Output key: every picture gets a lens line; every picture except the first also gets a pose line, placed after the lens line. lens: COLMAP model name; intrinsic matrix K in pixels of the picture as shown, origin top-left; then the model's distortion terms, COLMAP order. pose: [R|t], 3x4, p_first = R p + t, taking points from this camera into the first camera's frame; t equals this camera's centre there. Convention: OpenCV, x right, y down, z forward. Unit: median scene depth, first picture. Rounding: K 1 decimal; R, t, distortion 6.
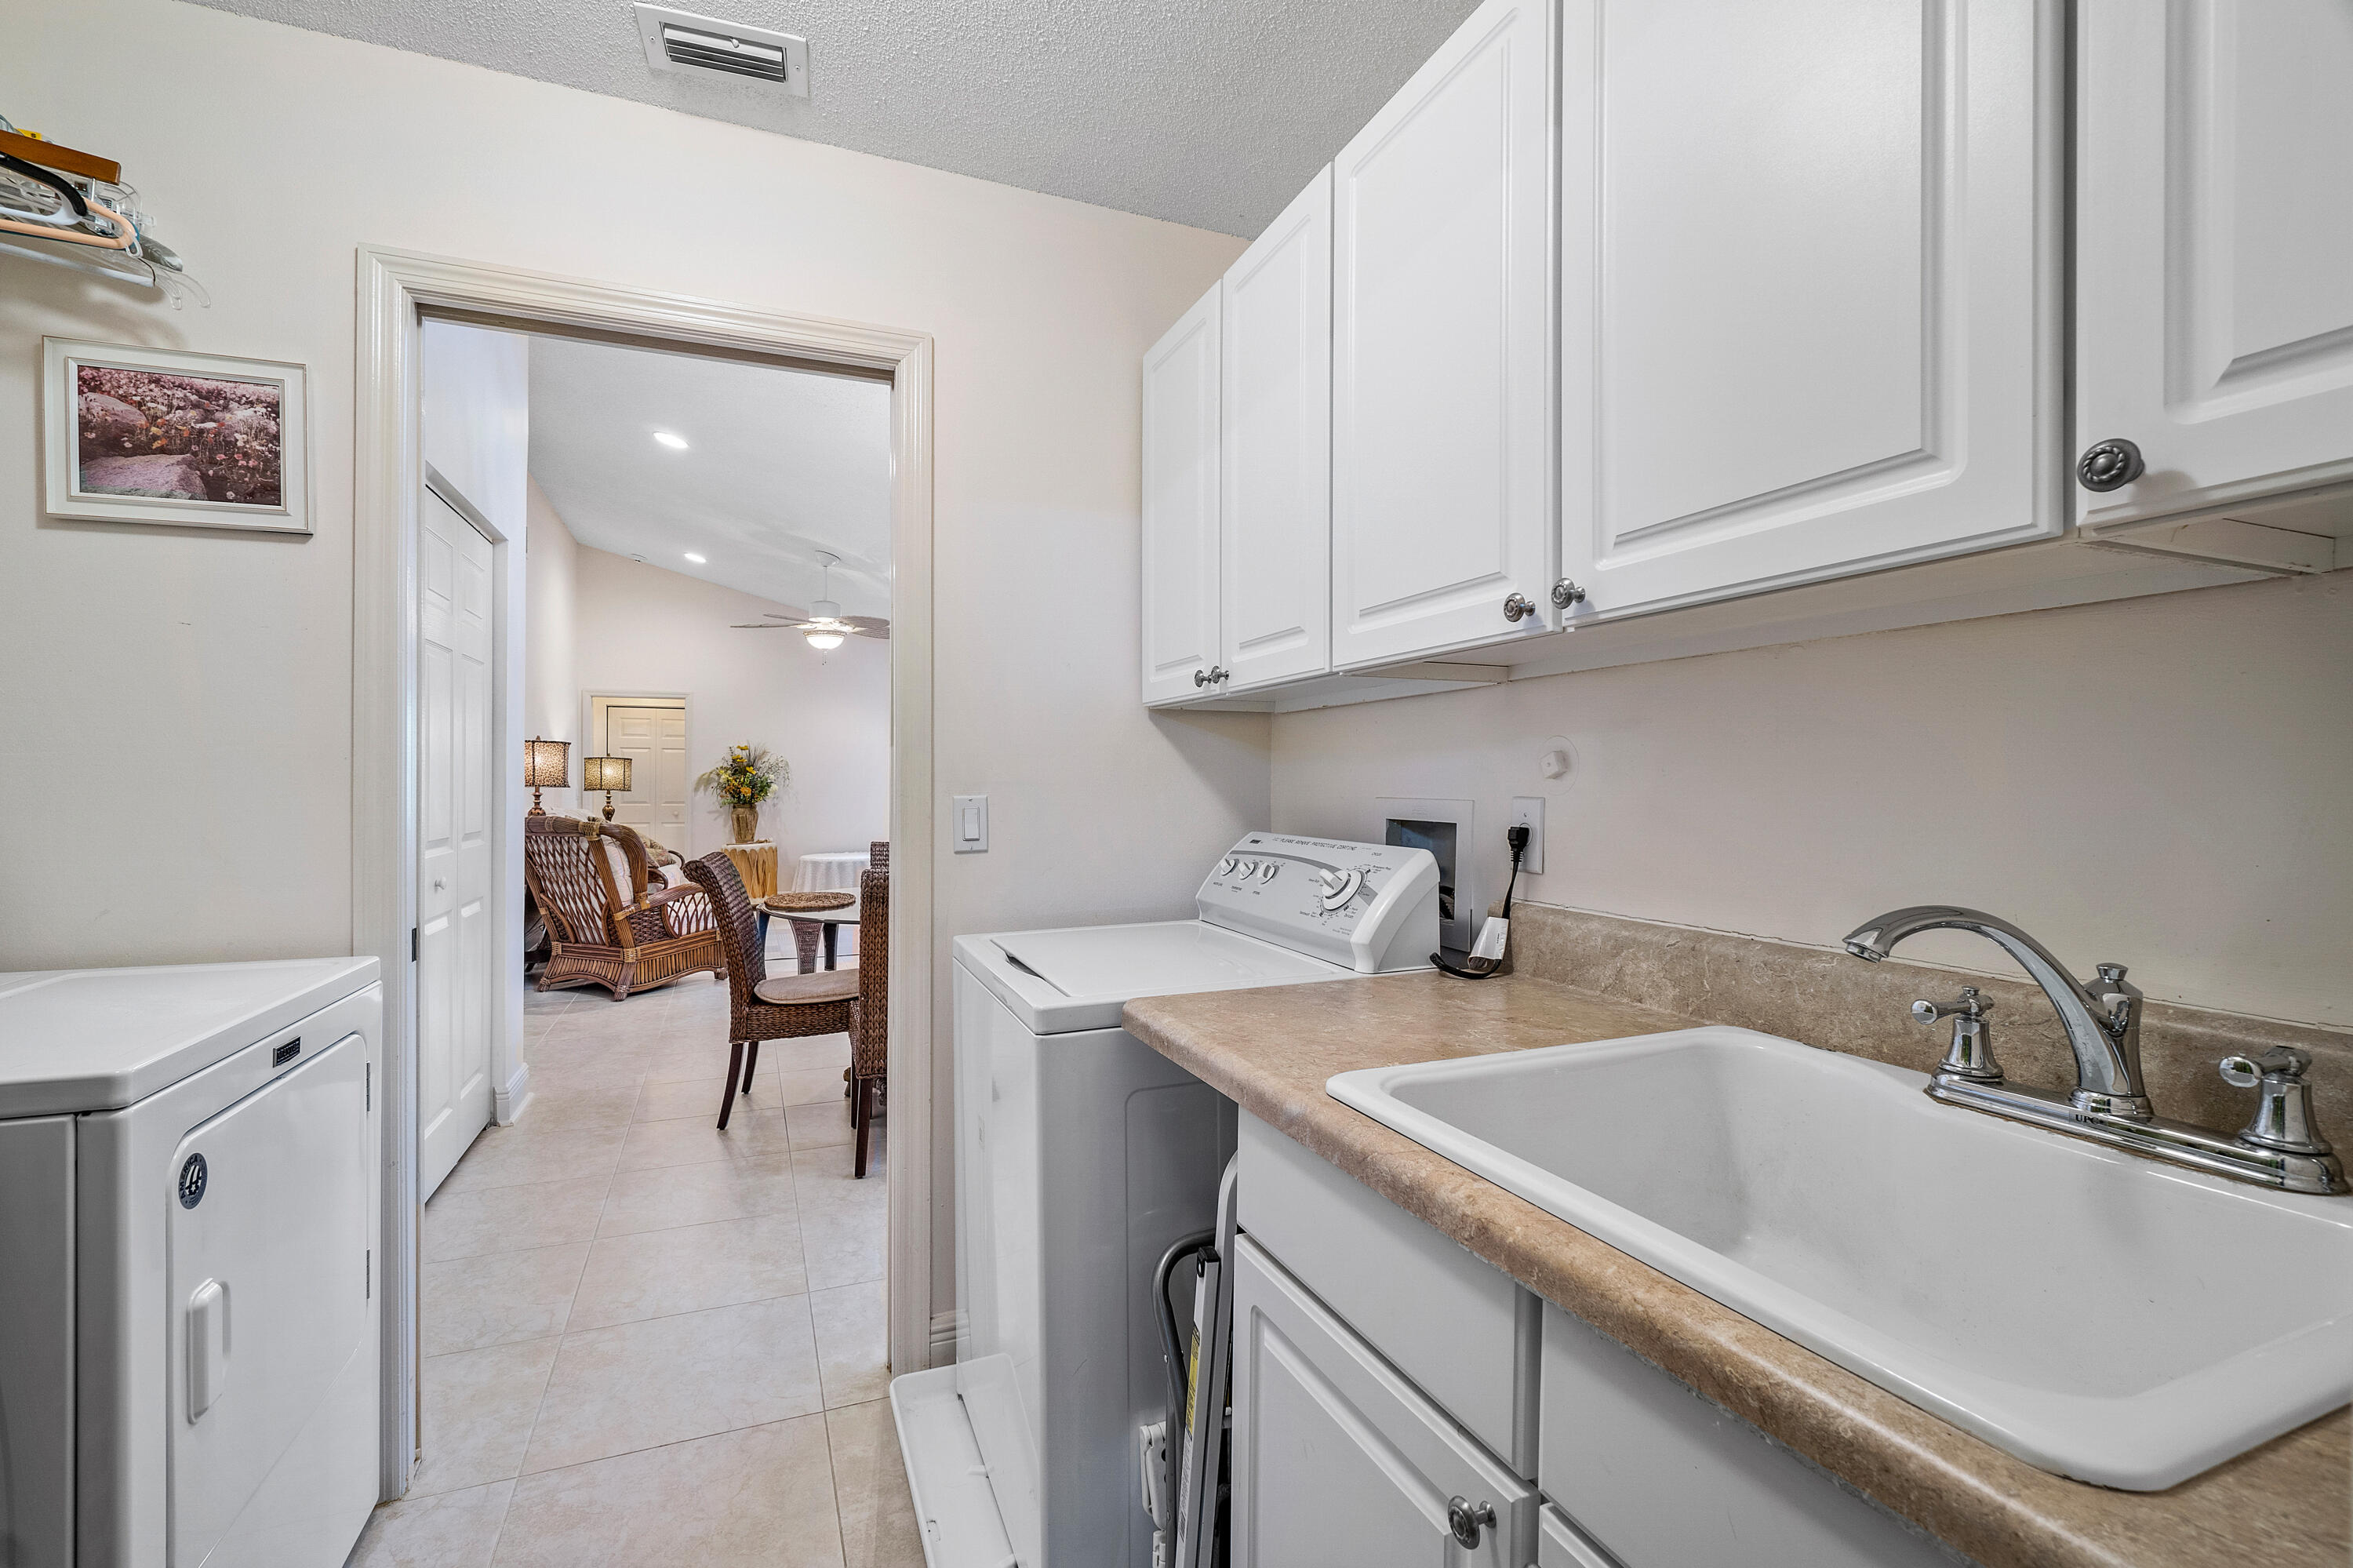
lens RADIAL K [[1061.0, 0, 1177.0], [0, 1061.0, 776.3], [0, 0, 1]] dist [0.001047, -0.000036]
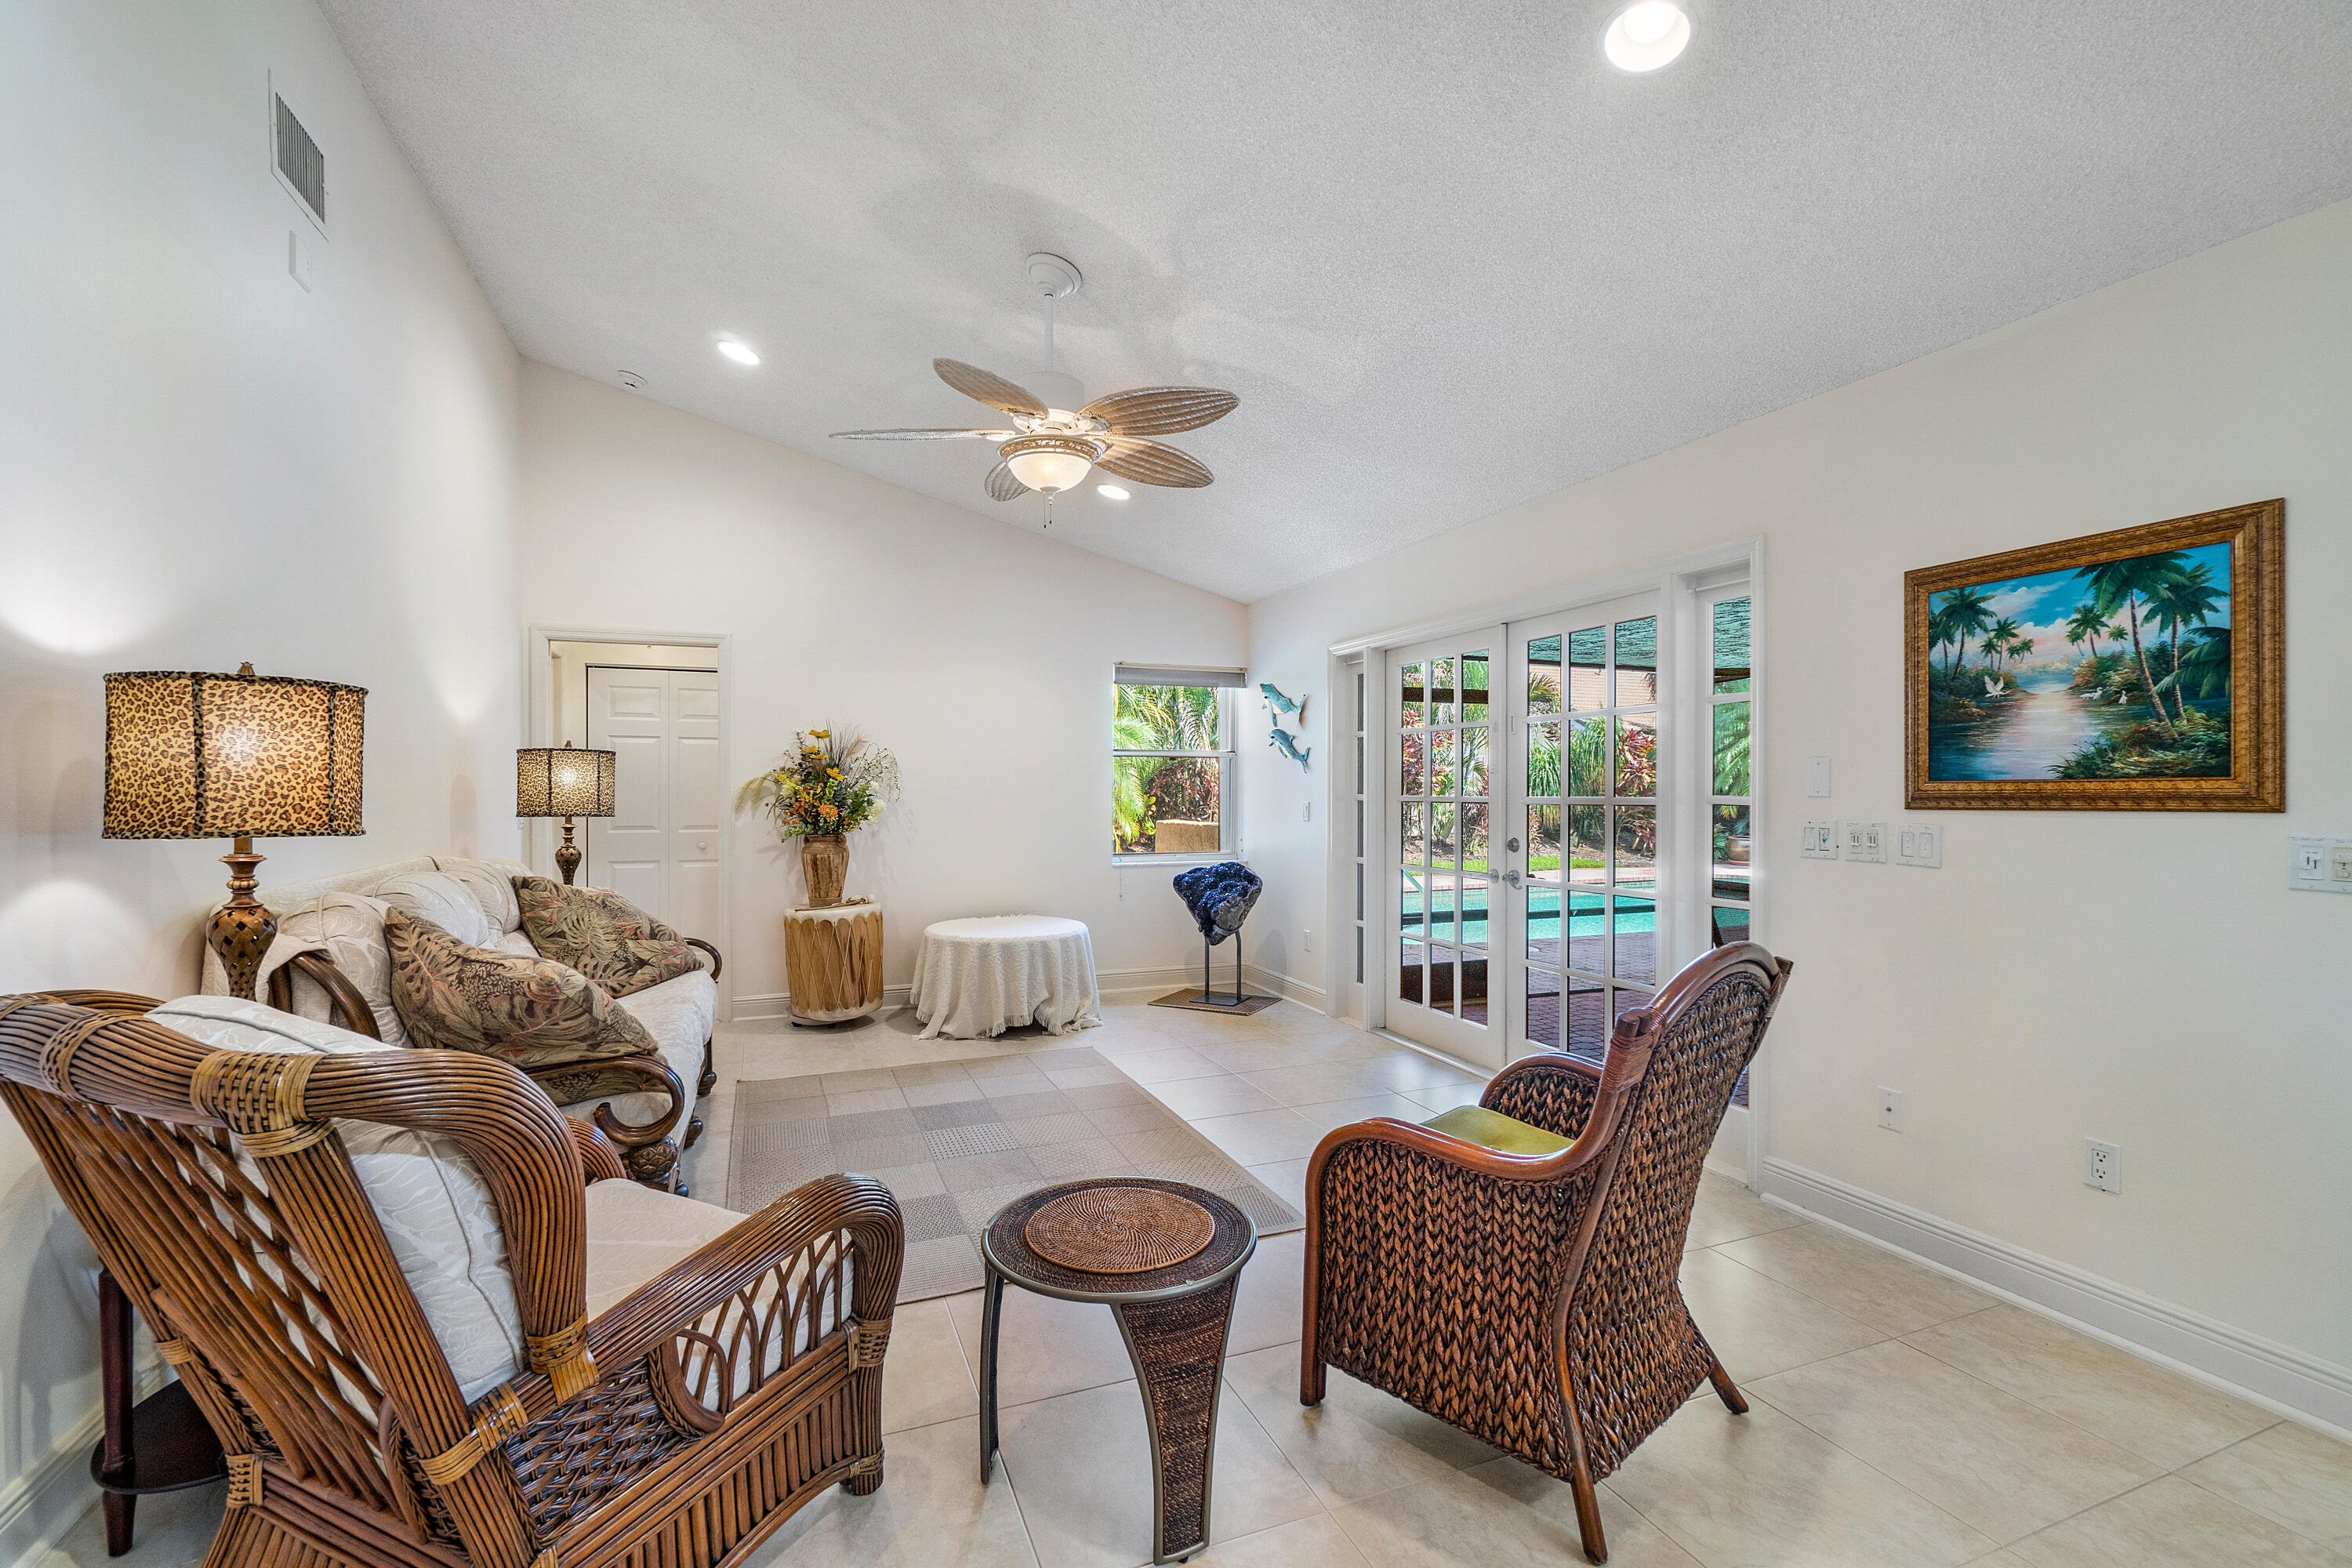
lens RADIAL K [[1060.5, 0, 1176.5], [0, 1060.5, 776.3], [0, 0, 1]] dist [0.001047, -0.000036]
pose [[0.999818, -0.004354, -0.018571, -0.219327], [0.004347, 0.999990, -0.000425, -0.003542], [0.018573, 0.000344, 0.999827, 0.461828]]
